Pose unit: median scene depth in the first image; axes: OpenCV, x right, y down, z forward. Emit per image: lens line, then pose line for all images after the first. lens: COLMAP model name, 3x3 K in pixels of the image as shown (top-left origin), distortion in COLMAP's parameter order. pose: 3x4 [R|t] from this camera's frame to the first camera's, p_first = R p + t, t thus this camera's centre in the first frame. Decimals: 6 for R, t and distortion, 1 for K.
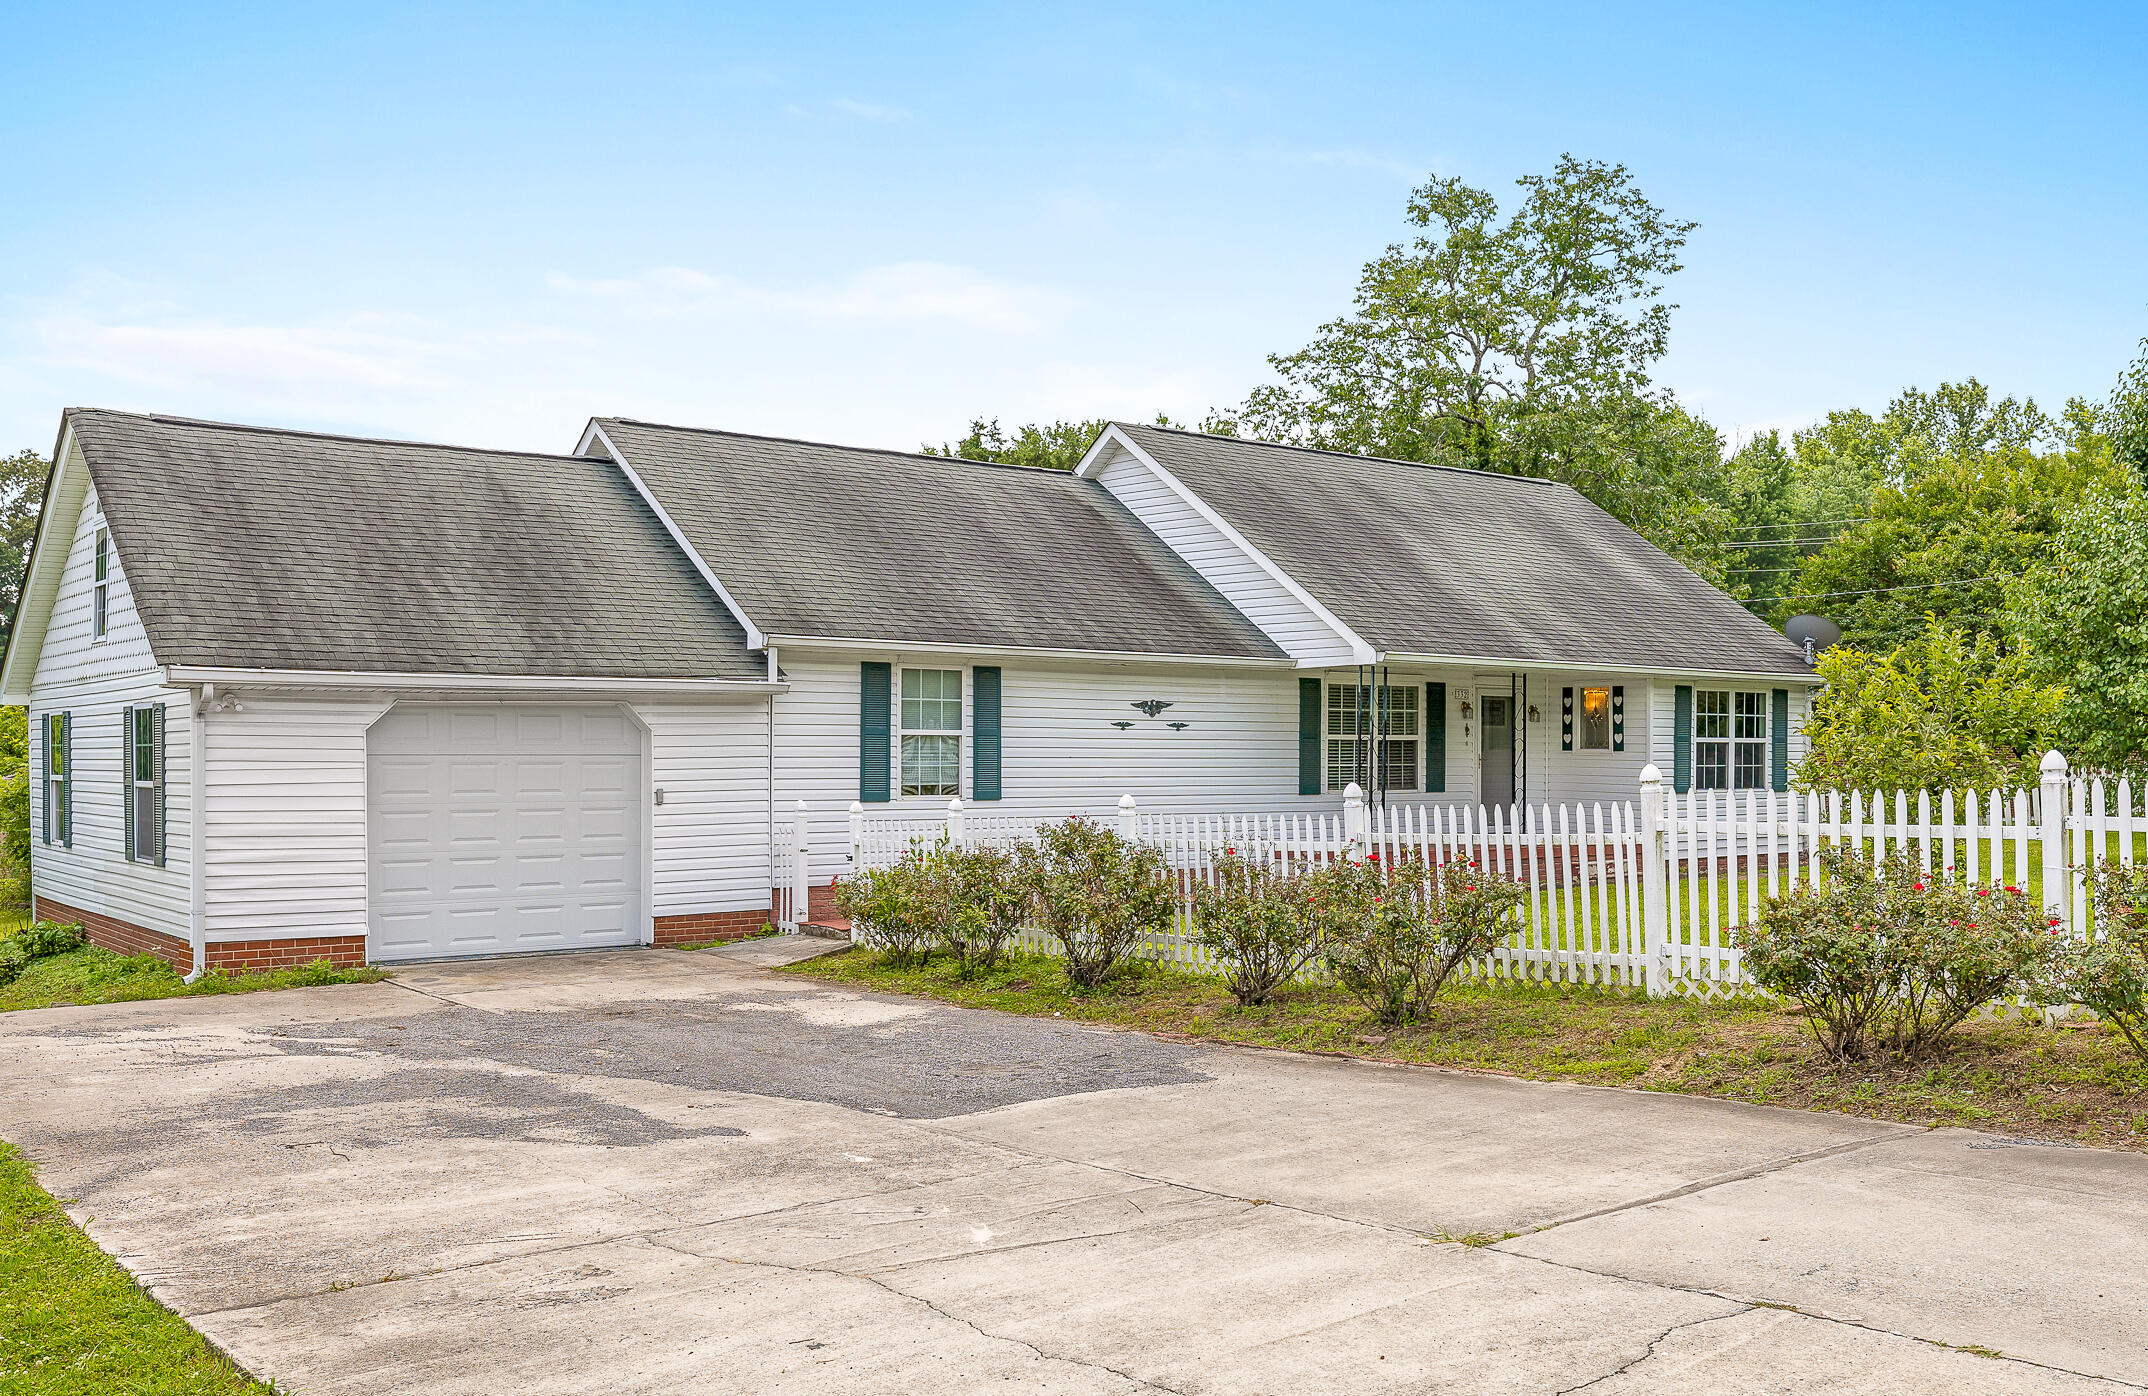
lens RADIAL K [[1985.5, 0, 1074.0], [0, 1985.5, 698.0], [0, 0, 1]] dist [0.001567, -0.005039]
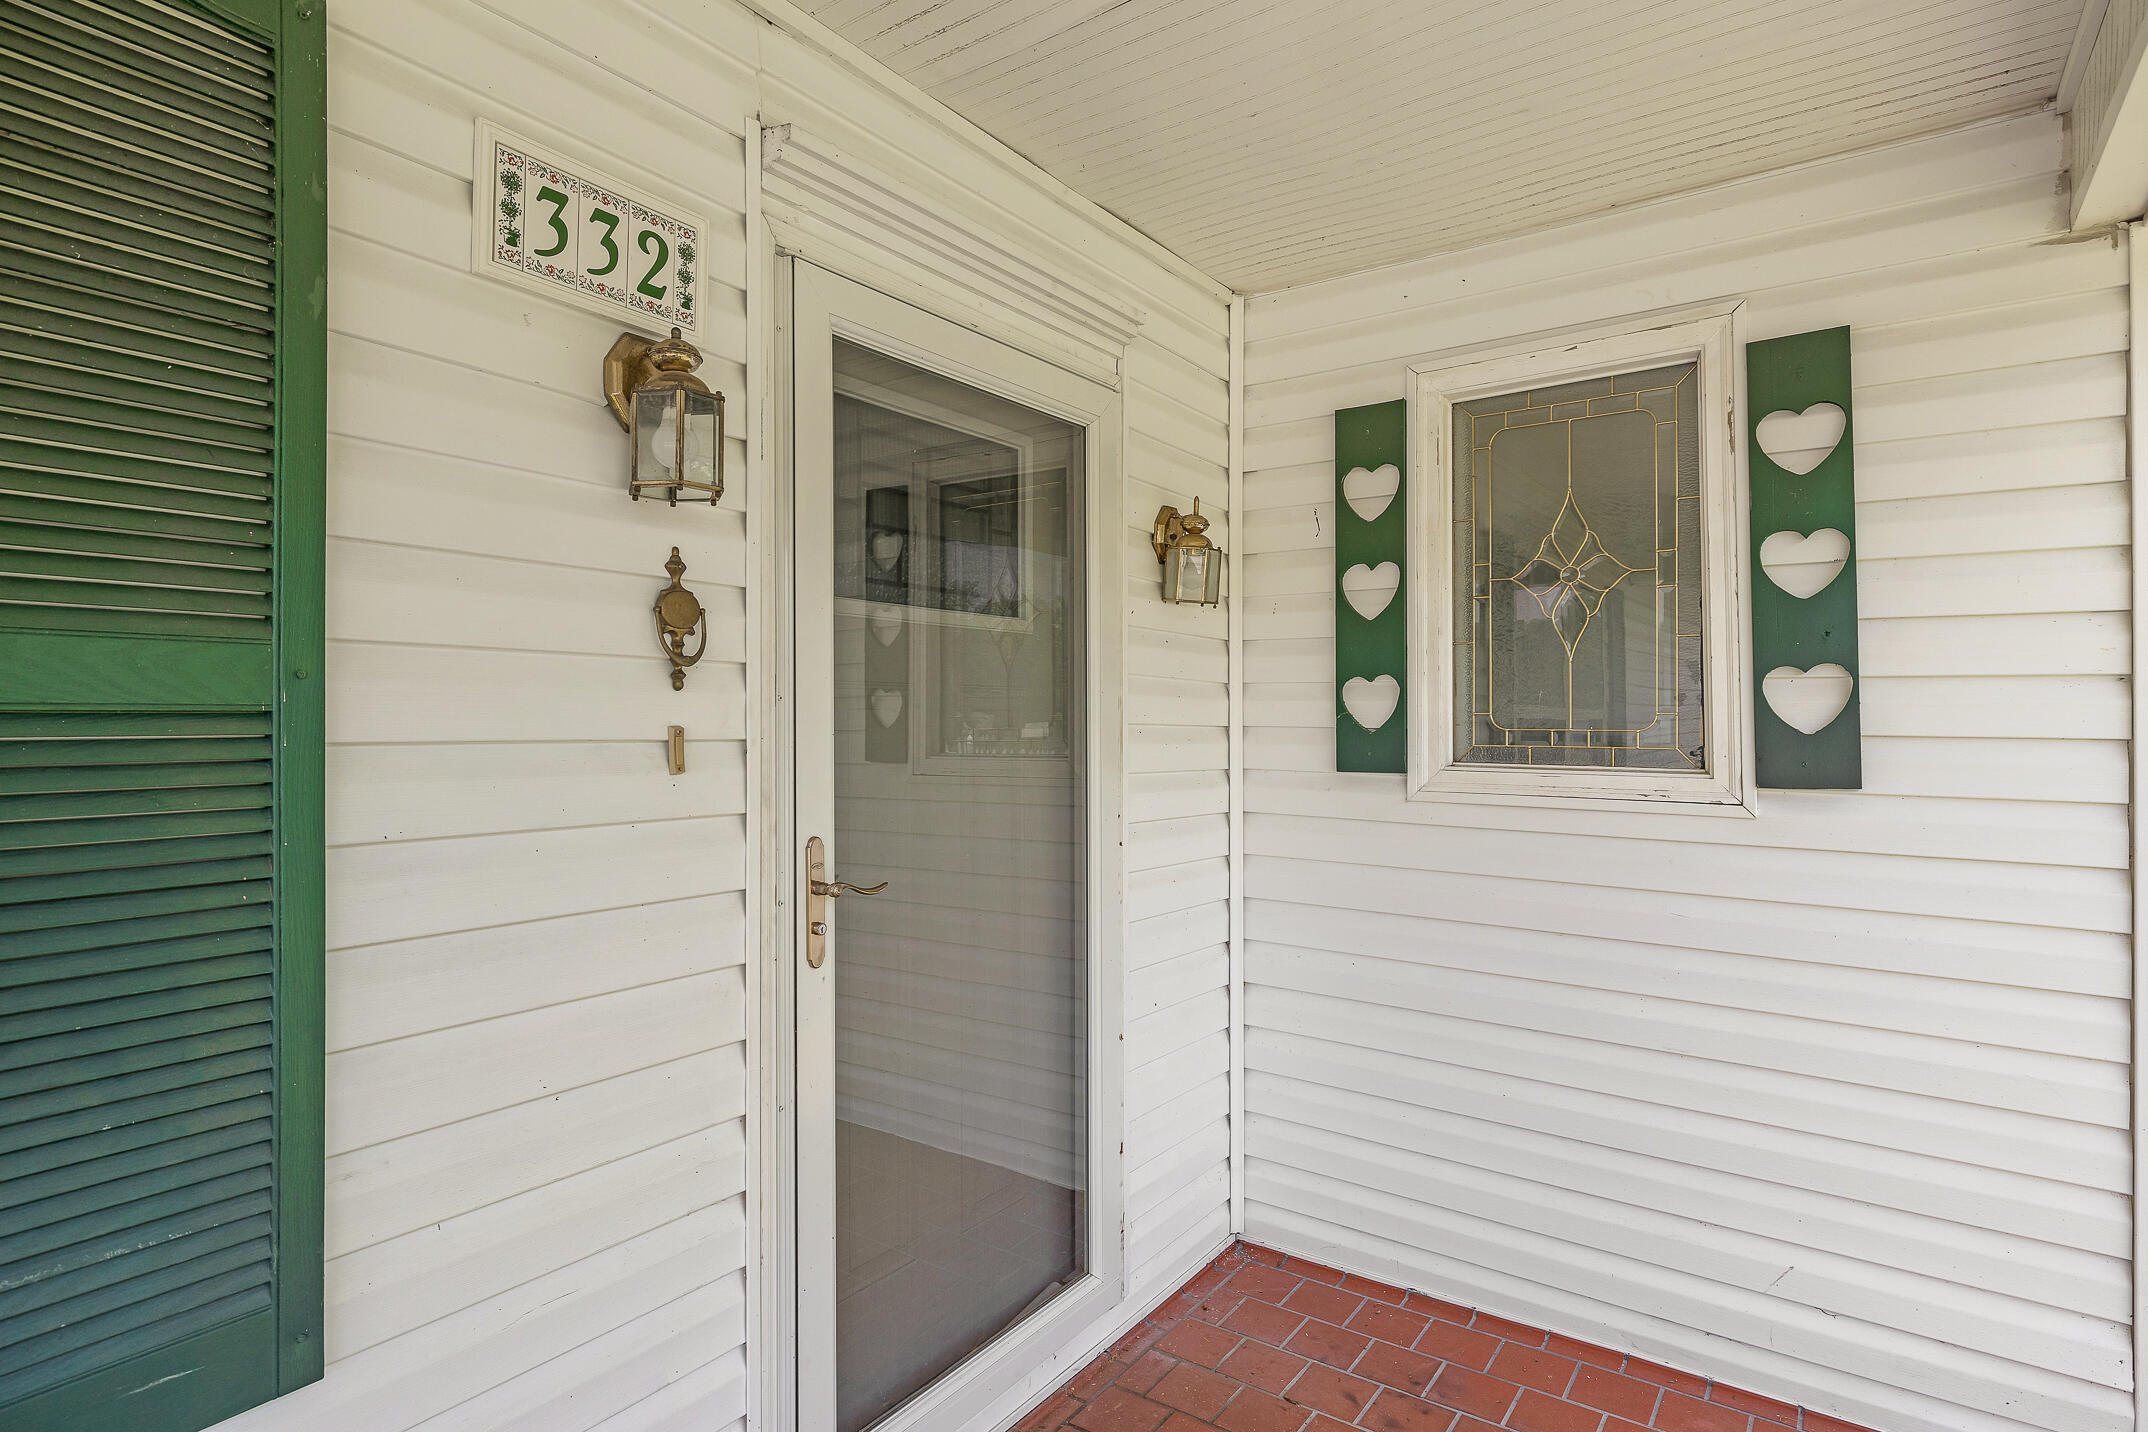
lens RADIAL K [[1112.9, 0, 1074.0], [0, 1112.9, 716.0], [0, 0, 1]] dist [-0.000356, -0.000050]
pose [[0.955695, -0.004682, 0.294323, 0.197465], [-0.003262, 0.999644, 0.026496, 0.019289], [-0.294342, -0.026282, 0.955339, 0.925003]]
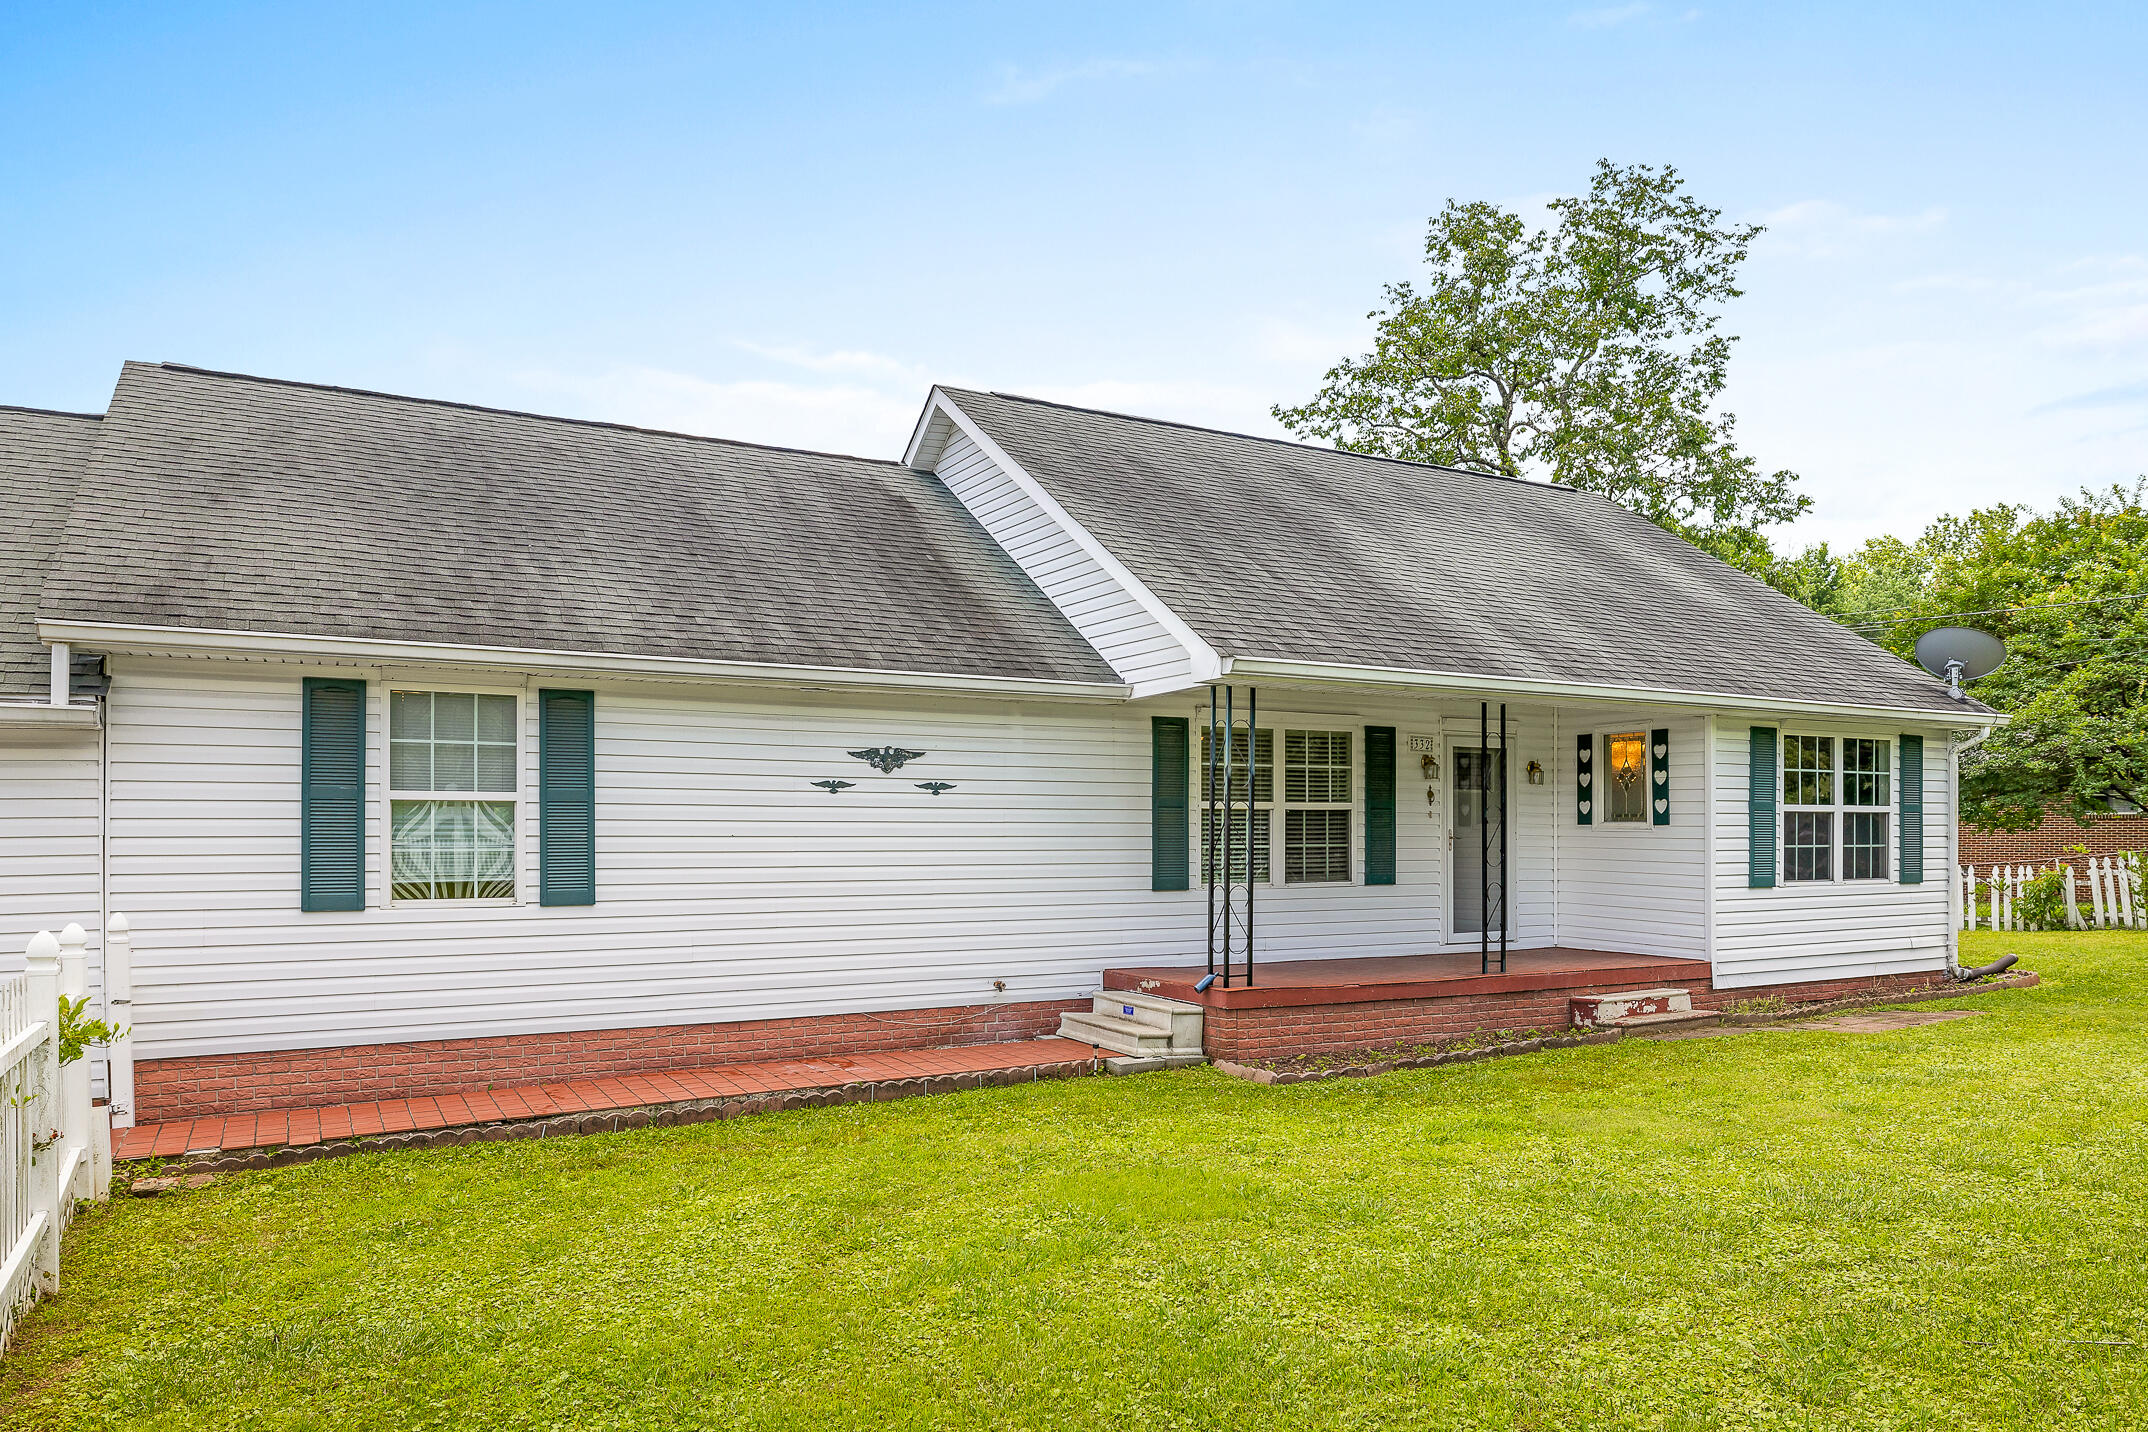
lens RADIAL K [[1353.1, 0, 1038.1], [0, 1353.1, 800.1], [0, 0, 1]] dist [-0.003044, 0.002483]
pose [[0.984672, -0.006237, -0.174302, 0.142683], [0.007075, 0.999966, 0.004183, 0.014611], [0.174270, -0.005352, 0.984683, 0.499082]]
